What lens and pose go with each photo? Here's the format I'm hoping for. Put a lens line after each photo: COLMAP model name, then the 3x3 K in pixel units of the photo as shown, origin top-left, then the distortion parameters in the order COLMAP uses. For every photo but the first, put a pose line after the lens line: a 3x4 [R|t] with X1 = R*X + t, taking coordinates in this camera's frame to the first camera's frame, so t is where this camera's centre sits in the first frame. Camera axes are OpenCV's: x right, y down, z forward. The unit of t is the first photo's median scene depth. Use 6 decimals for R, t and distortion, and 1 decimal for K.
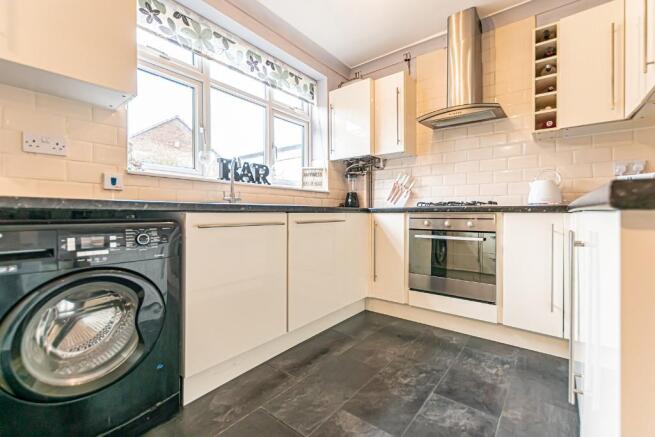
lens RADIAL K [[284.2, 0, 330.1], [0, 284.2, 212.3], [0, 0, 1]] dist [0.013792, -0.001550]
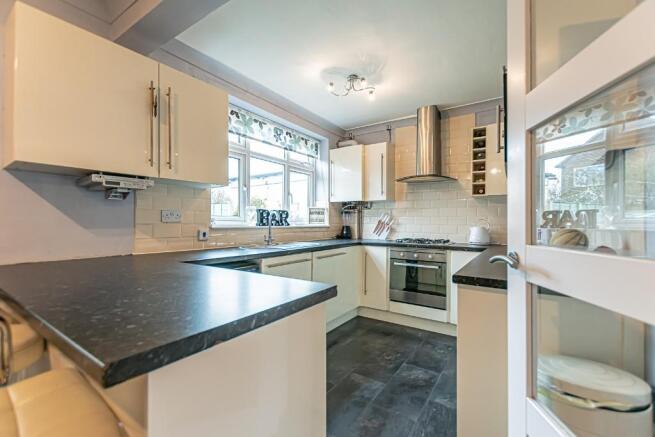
lens RADIAL K [[284.2, 0, 326.4], [0, 284.2, 222.6], [0, 0, 1]] dist [0.013792, -0.001550]
pose [[0.997852, 0.004486, 0.065353, -0.140501], [-0.005118, 0.999942, 0.009506, -0.137468], [-0.065307, -0.009820, 0.997817, -0.418016]]
